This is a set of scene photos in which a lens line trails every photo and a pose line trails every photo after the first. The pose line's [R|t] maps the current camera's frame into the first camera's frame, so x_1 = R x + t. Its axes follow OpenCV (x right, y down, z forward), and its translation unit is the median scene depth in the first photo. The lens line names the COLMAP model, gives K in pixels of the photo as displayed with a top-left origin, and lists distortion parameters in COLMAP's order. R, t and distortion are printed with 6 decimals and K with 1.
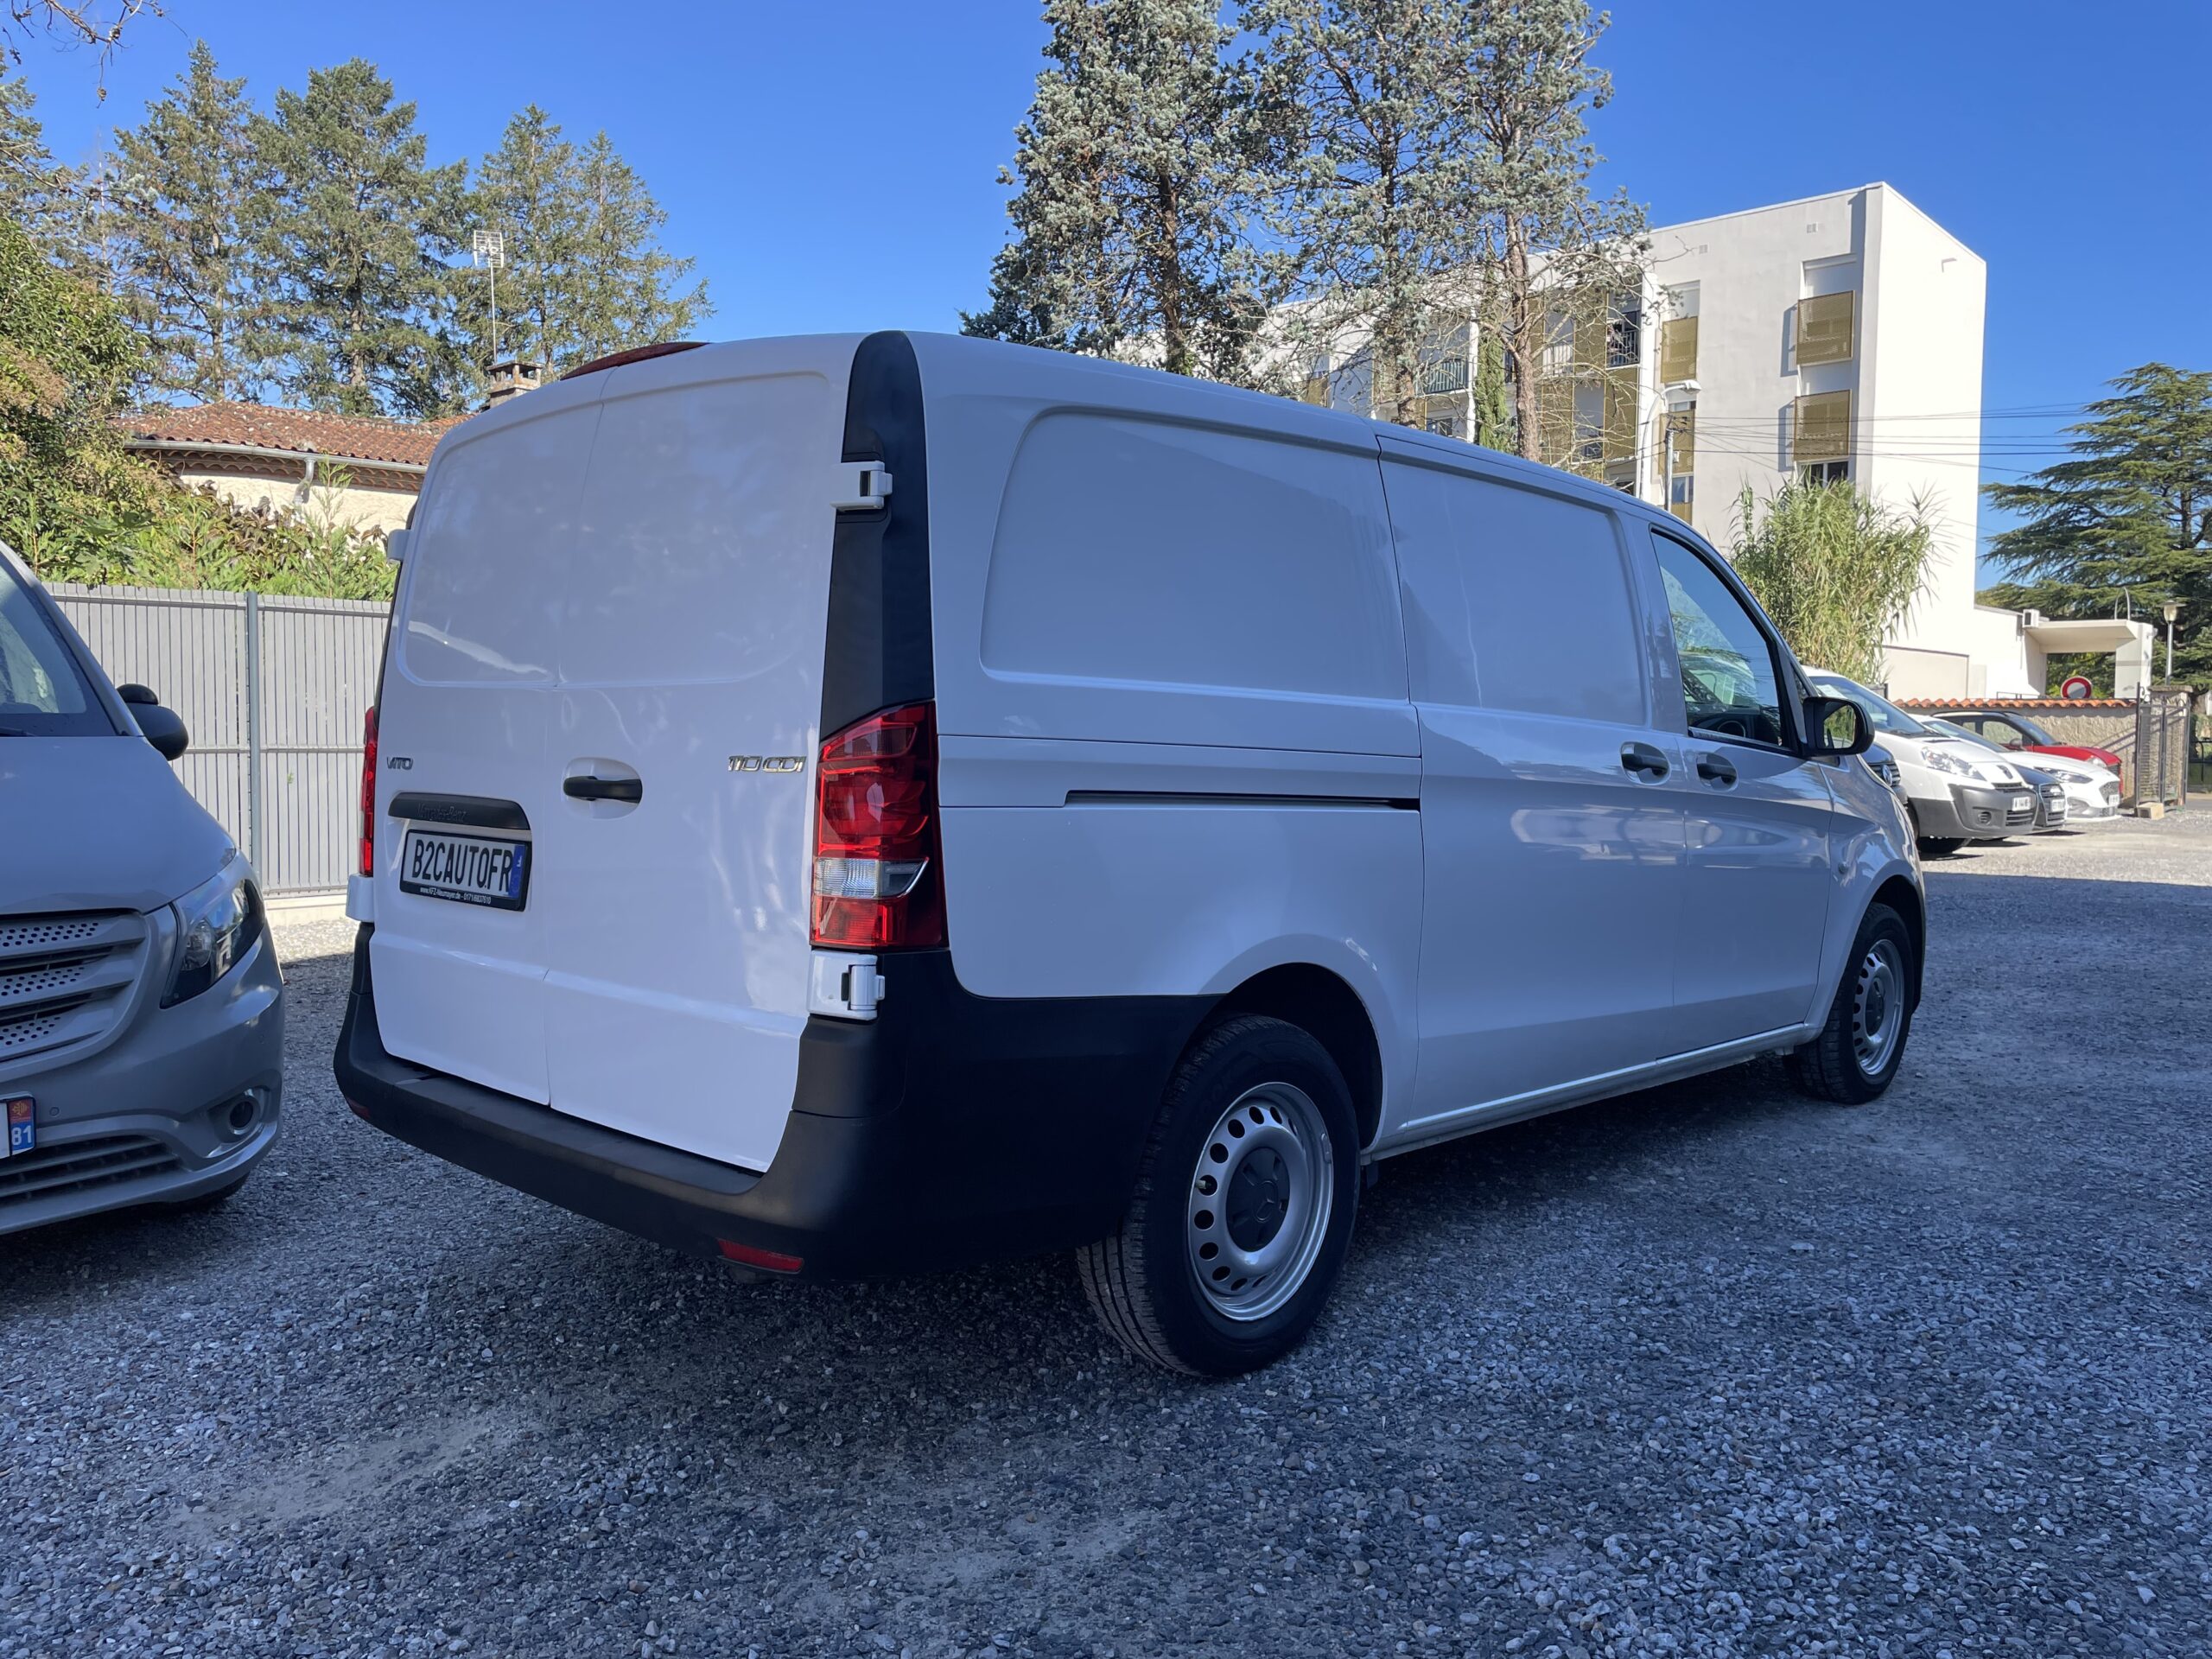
lens RADIAL K [[1663.8, 0, 1107.4], [0, 1663.8, 819.8], [0, 0, 1]] dist [0.079254, -0.102787]
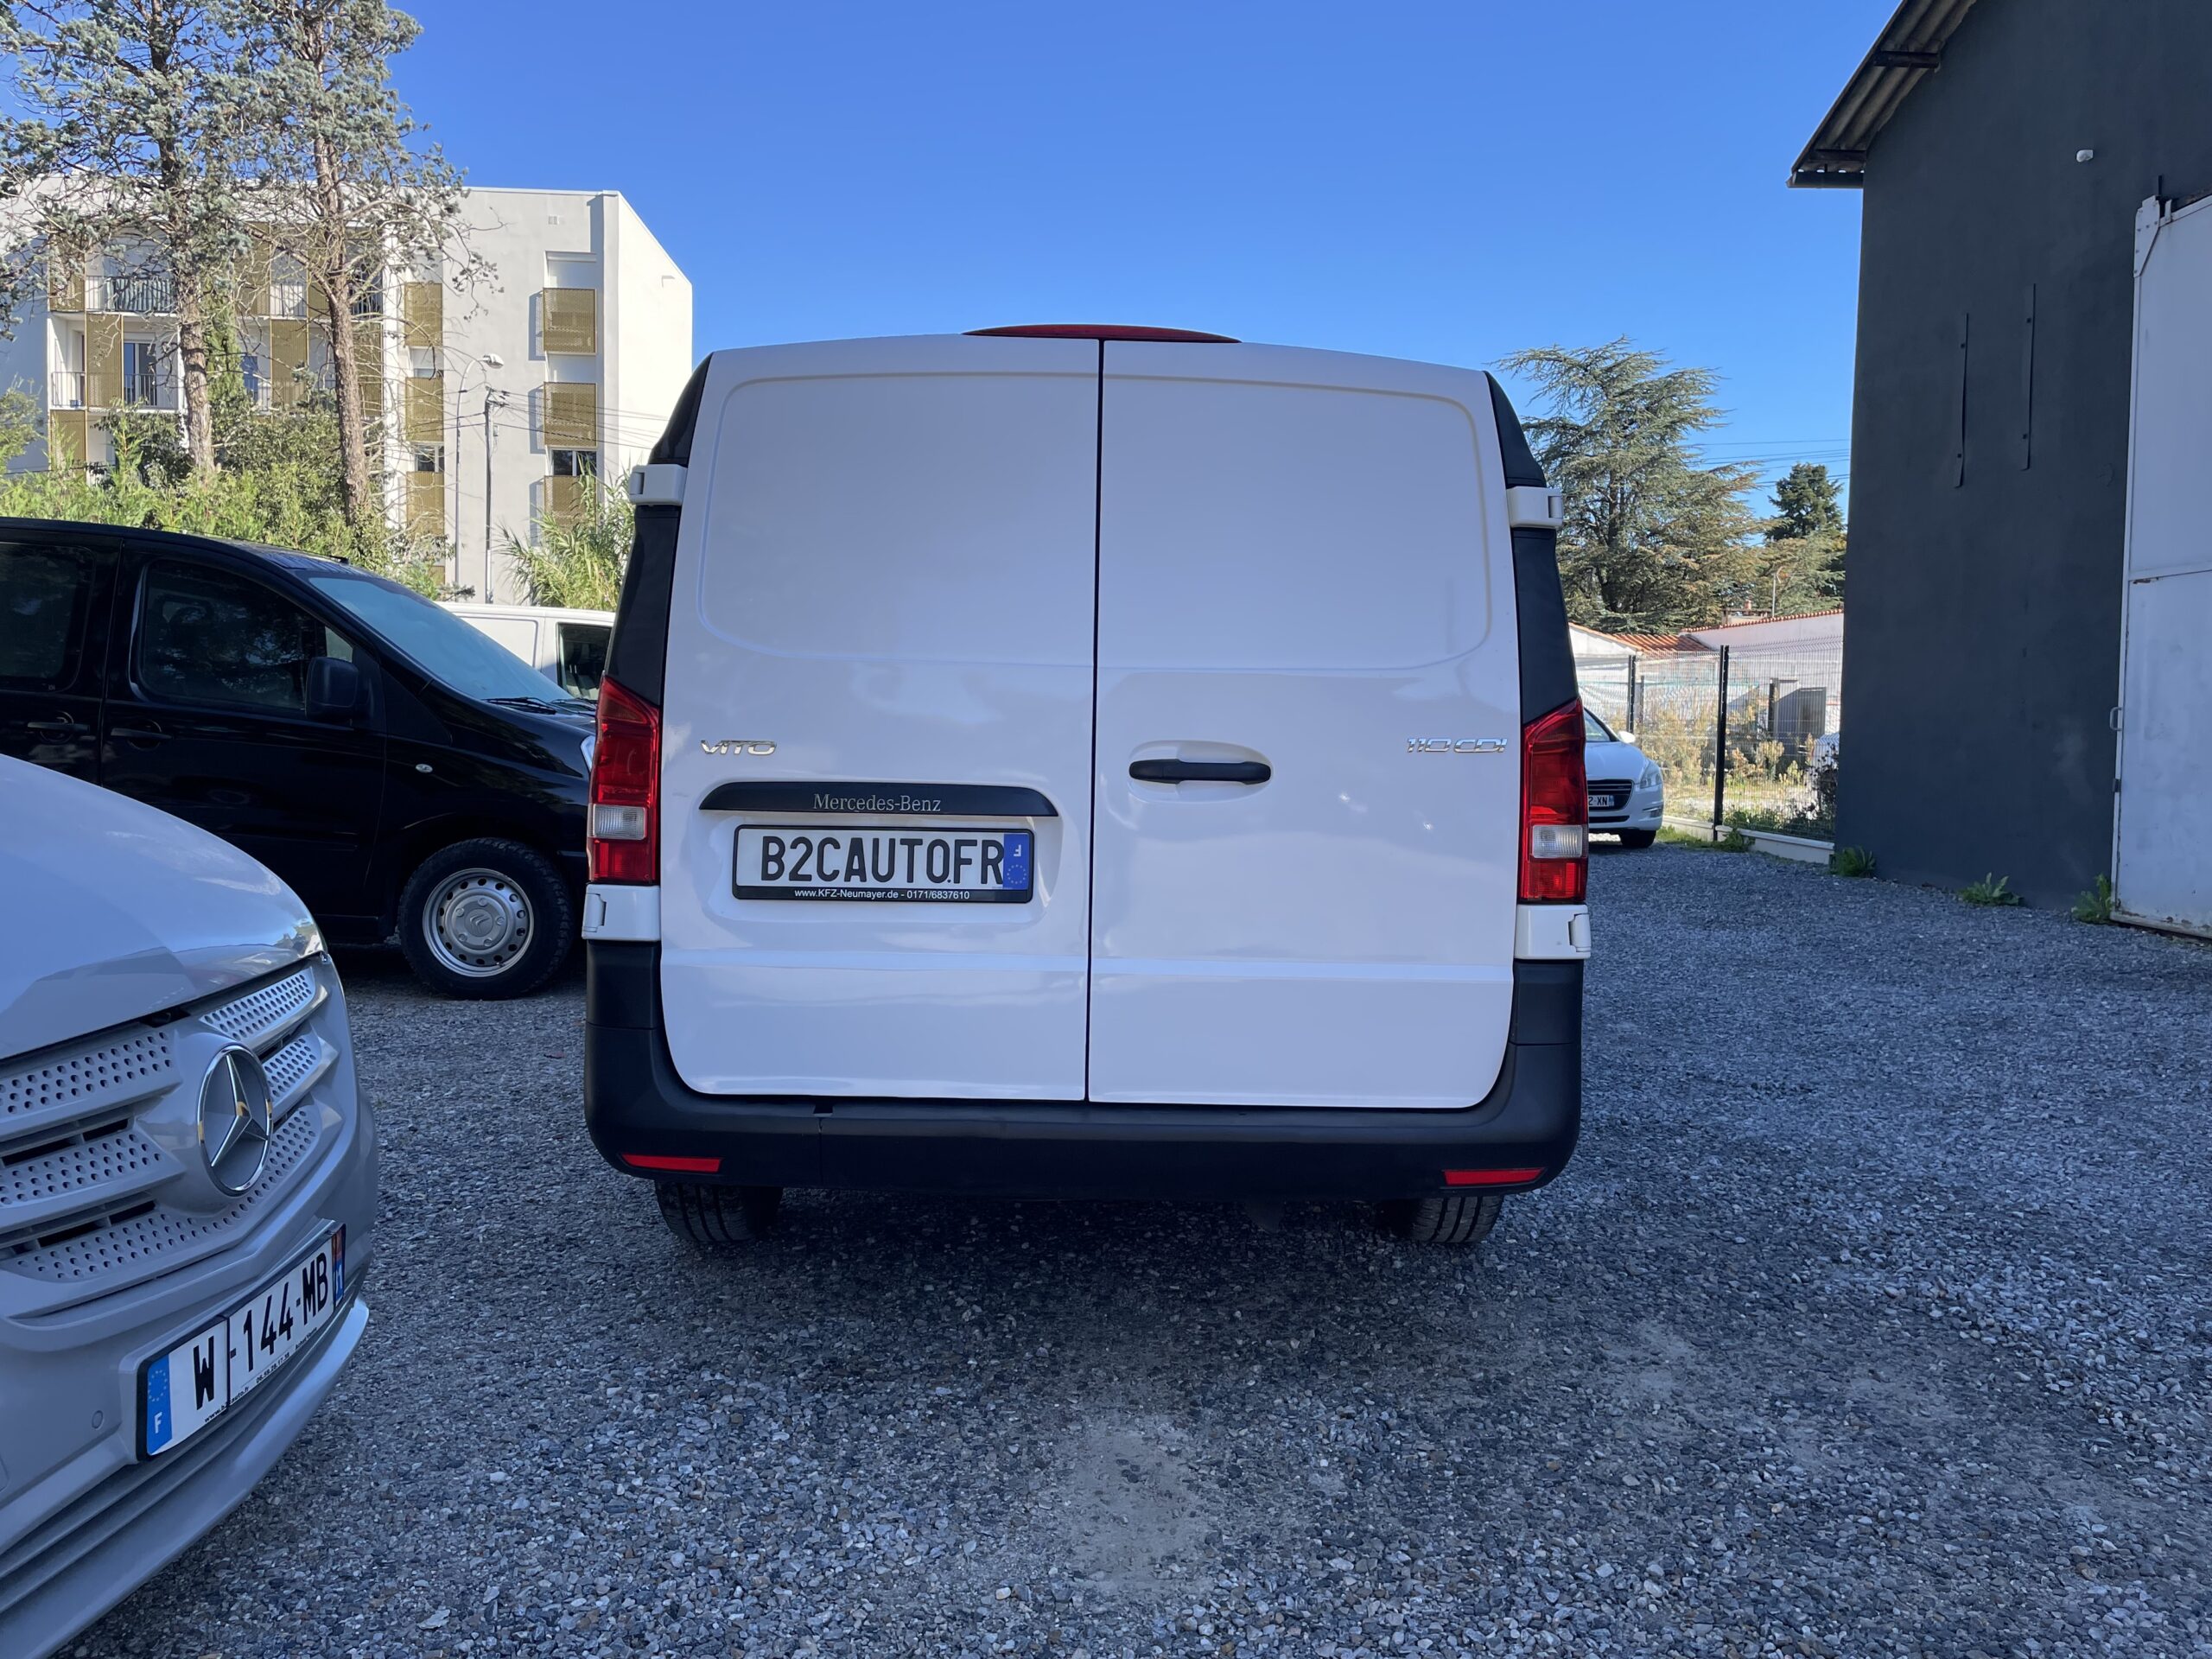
lens RADIAL K [[1663.8, 0, 1111.0], [0, 1663.8, 820.1], [0, 0, 1]] dist [0.079254, -0.102787]
pose [[0.719297, -0.035504, 0.693795, -0.308715], [0.024966, 0.999369, 0.025258, -0.004718], [-0.694254, -0.000847, 0.719729, 0.094109]]
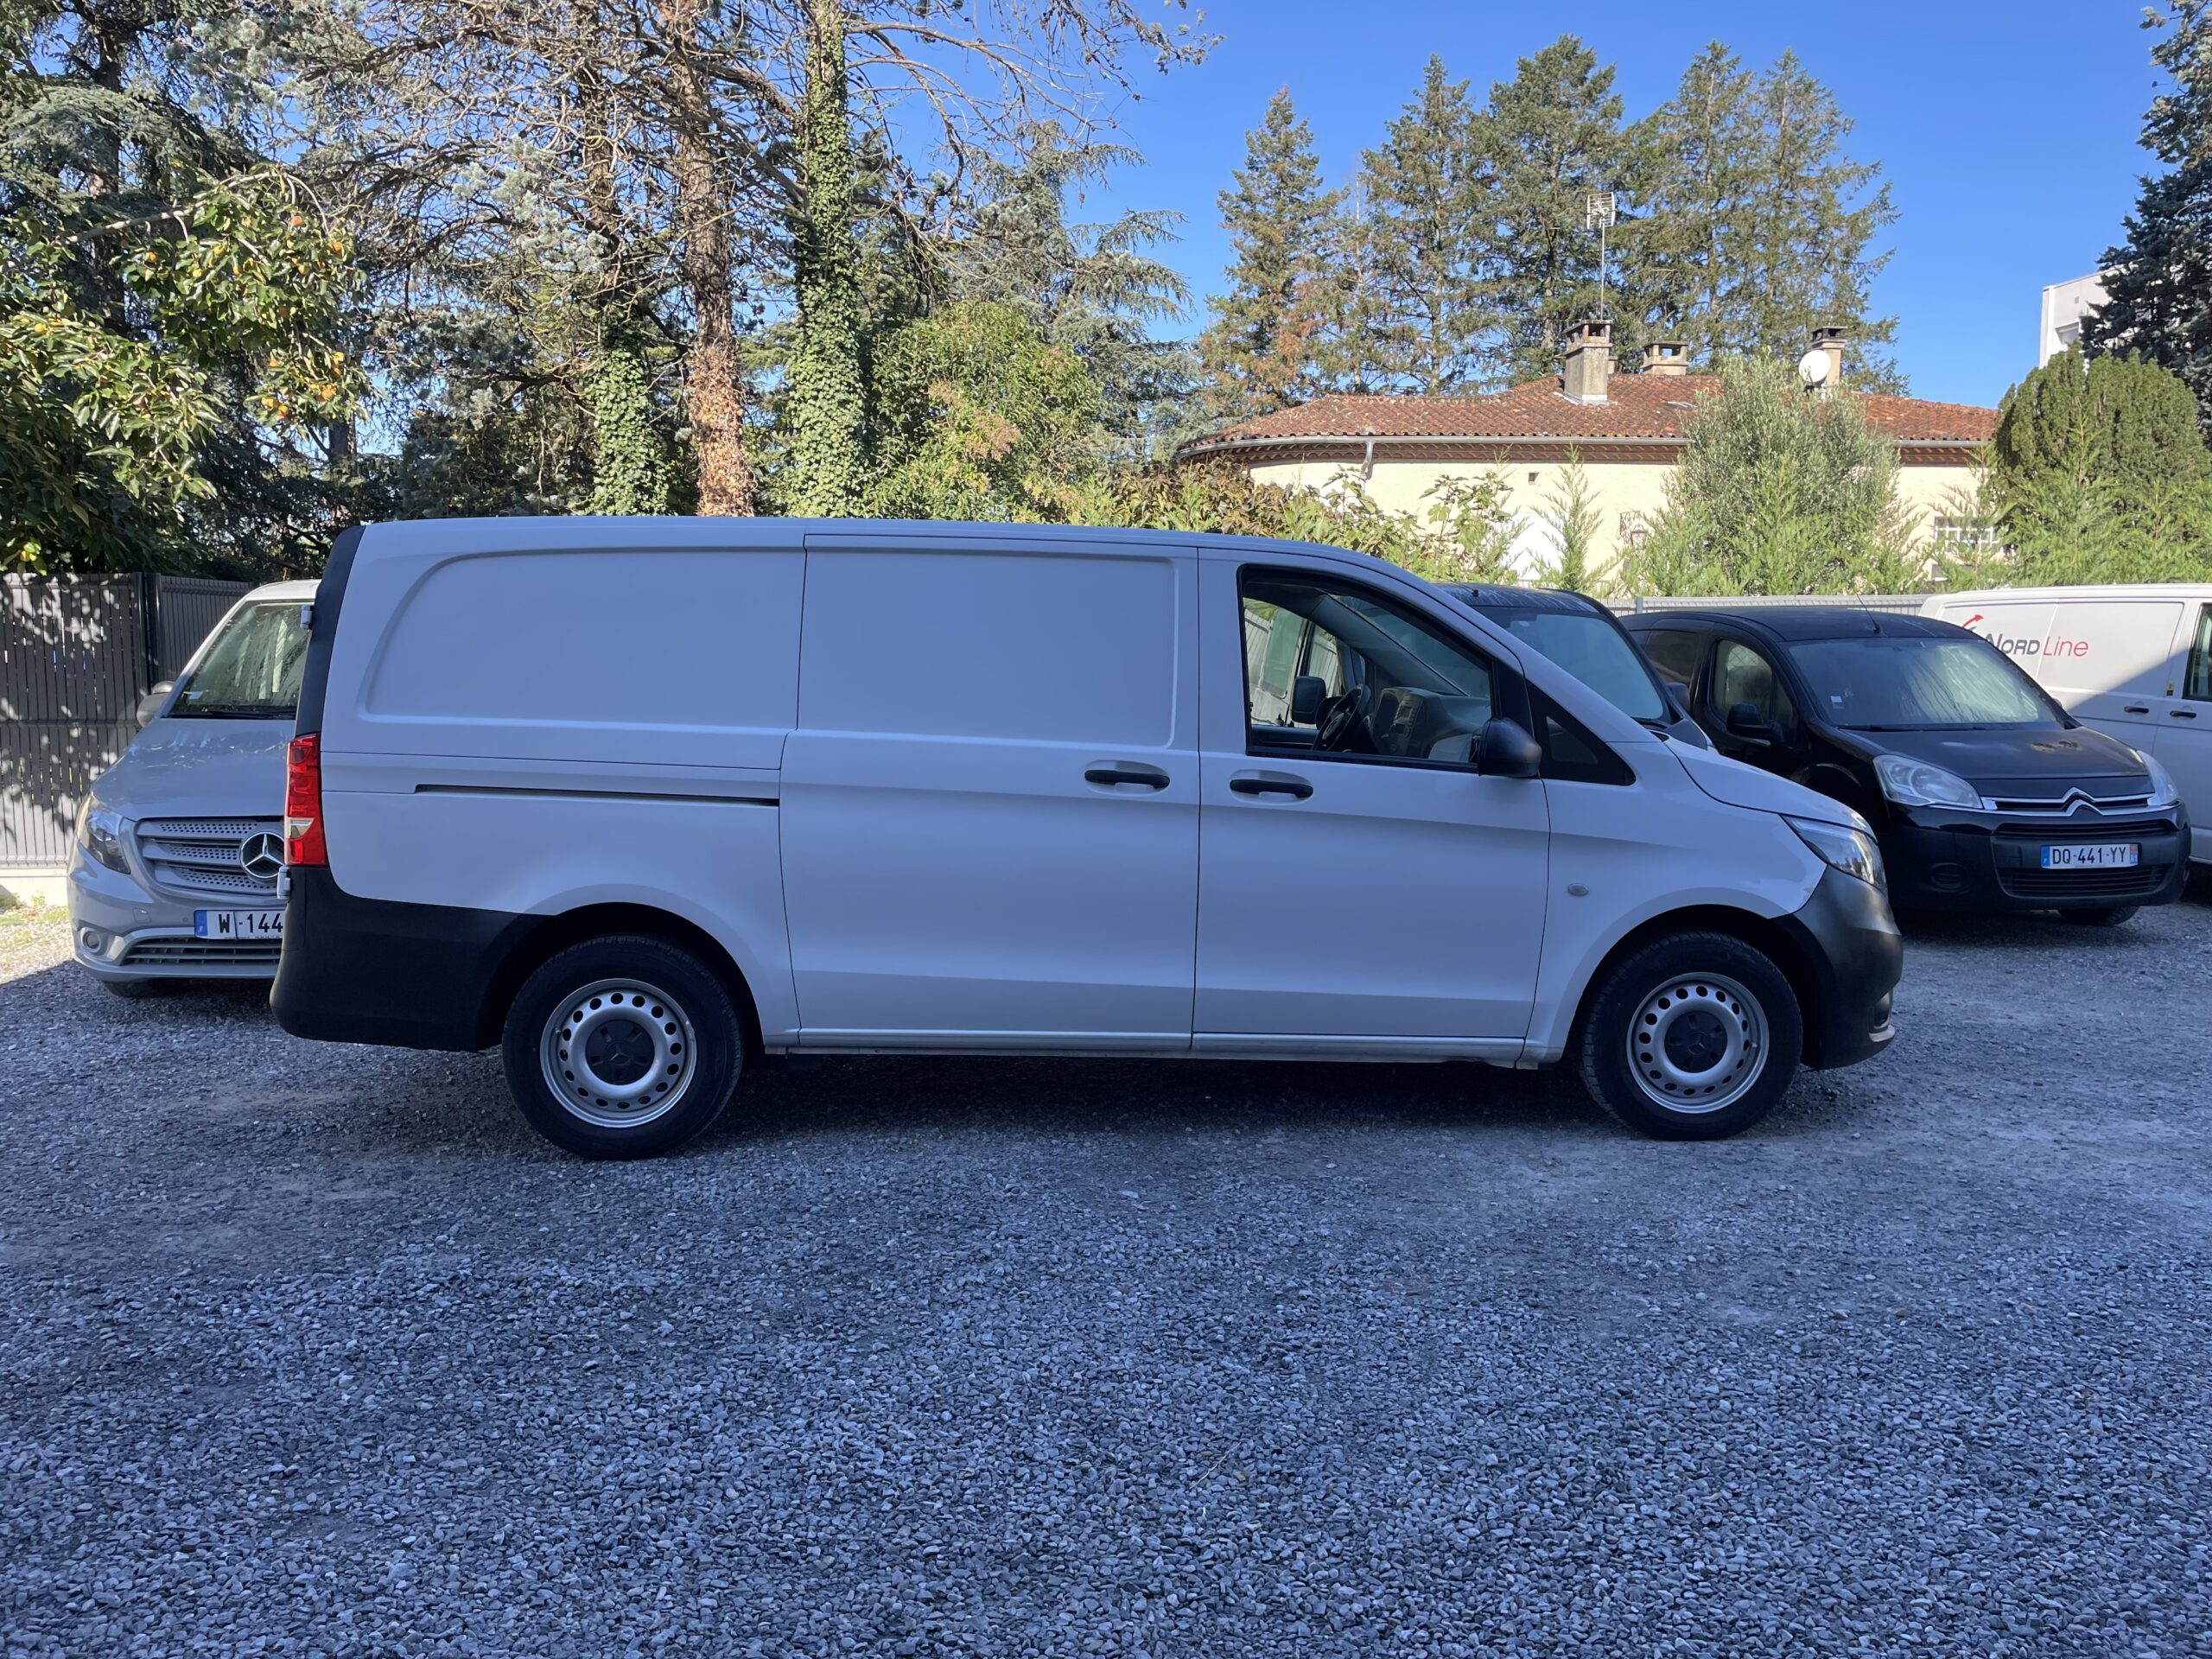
lens RADIAL K [[1663.8, 0, 1105.5], [0, 1663.8, 817.4], [0, 0, 1]] dist [0.079254, -0.102787]
pose [[0.737741, 0.064824, -0.671964, 0.465937], [-0.037581, 0.997779, 0.054996, -0.029585], [0.674037, -0.015320, 0.738539, 0.051905]]
